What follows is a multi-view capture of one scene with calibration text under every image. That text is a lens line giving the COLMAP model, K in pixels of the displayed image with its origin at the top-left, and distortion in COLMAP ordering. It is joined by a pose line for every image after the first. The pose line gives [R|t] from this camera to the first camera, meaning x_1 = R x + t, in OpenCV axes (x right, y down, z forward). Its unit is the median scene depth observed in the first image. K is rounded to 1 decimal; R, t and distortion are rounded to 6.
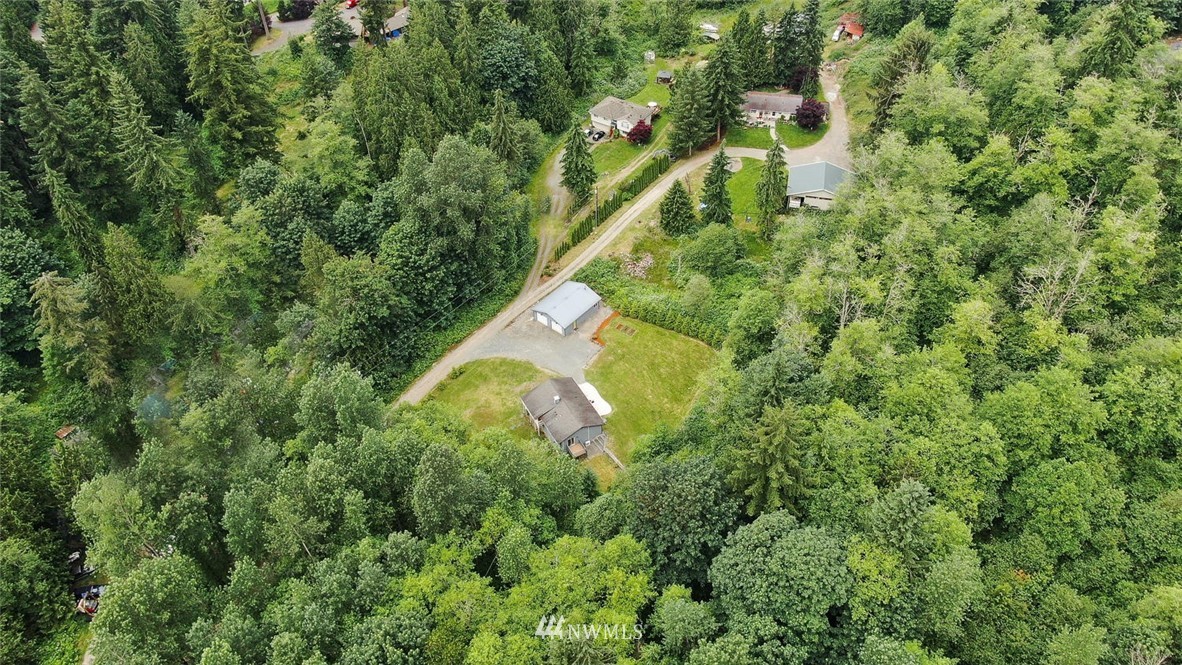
lens RADIAL K [[848.2, 0, 593.2], [0, 848.2, 336.3], [0, 0, 1]] dist [-0.013248, 0.008385]
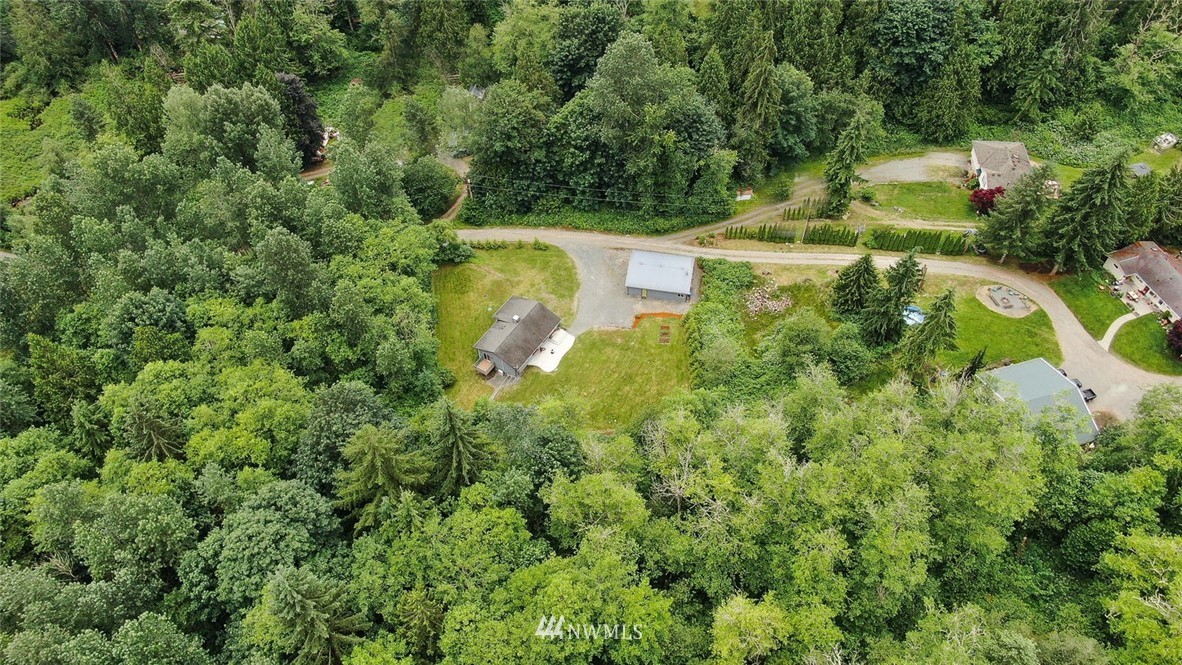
lens RADIAL K [[848.2, 0, 593.8], [0, 848.2, 329.9], [0, 0, 1]] dist [-0.013248, 0.008385]
pose [[0.474699, 0.682961, -0.555181, 0.448568], [-0.596597, 0.713438, 0.367531, -0.266271], [0.647096, 0.156753, 0.746120, 0.285222]]
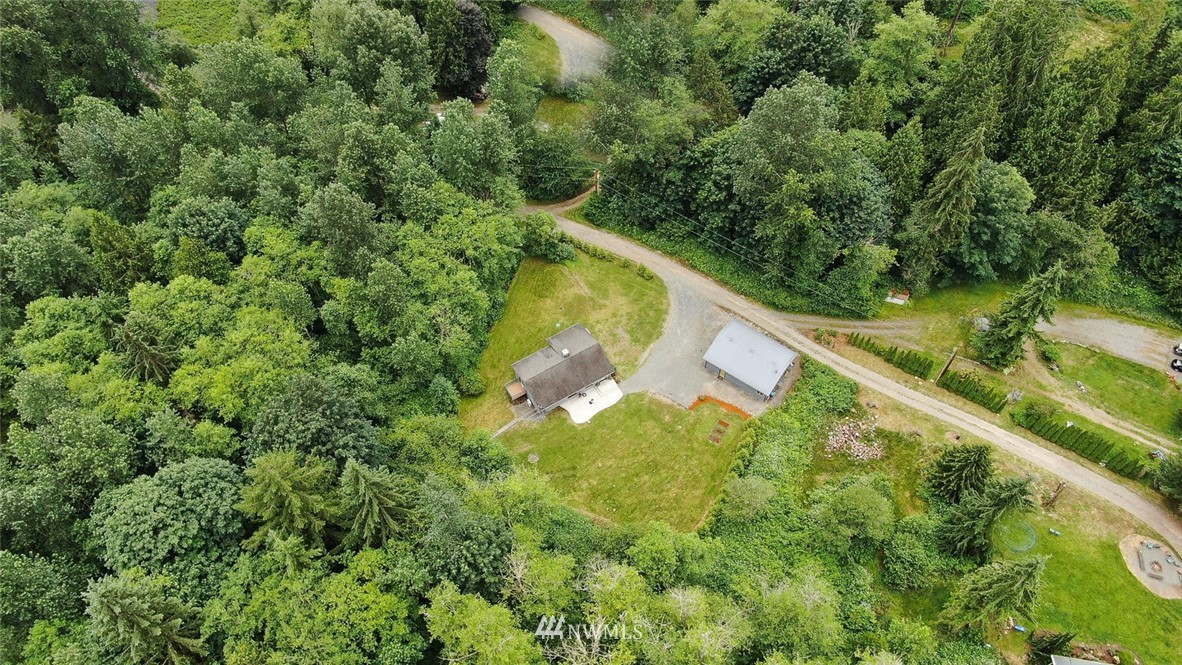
lens RADIAL K [[848.2, 0, 592.9], [0, 848.2, 334.2], [0, 0, 1]] dist [-0.013248, 0.008385]
pose [[0.051091, 0.828735, -0.557305, 0.348351], [-0.680439, 0.437353, 0.587983, -0.376180], [0.731021, 0.349172, 0.586248, 0.425599]]
